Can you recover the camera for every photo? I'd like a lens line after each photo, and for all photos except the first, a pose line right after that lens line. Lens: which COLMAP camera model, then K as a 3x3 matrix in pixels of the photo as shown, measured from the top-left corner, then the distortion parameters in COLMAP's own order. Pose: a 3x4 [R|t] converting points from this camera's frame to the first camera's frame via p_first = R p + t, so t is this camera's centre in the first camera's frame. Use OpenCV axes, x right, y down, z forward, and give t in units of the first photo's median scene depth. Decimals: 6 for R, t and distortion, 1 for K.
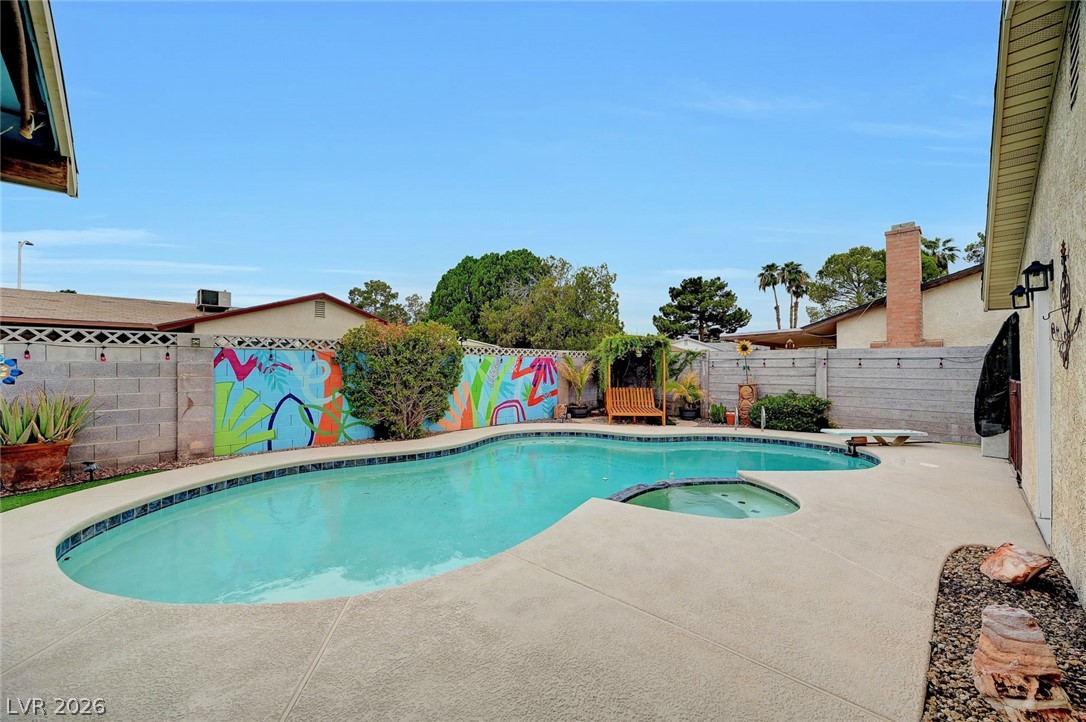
lens RADIAL K [[429.2, 0, 548.7], [0, 429.2, 365.5], [0, 0, 1]] dist [0.002092, -0.001998]
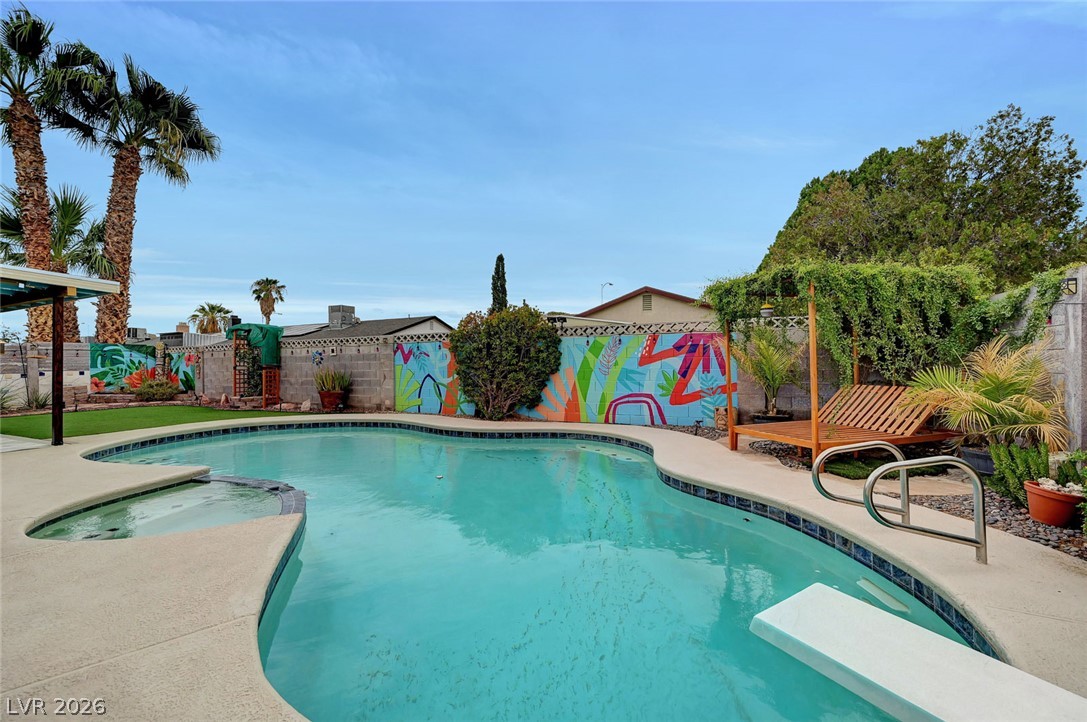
lens RADIAL K [[429.6, 0, 545.8], [0, 429.6, 361.0], [0, 0, 1]] dist [0.002092, -0.001998]
pose [[0.346378, -0.013575, -0.937997, 0.603506], [0.014874, 0.999849, -0.008978, 0.030845], [0.937977, -0.010842, 0.346527, 0.637651]]
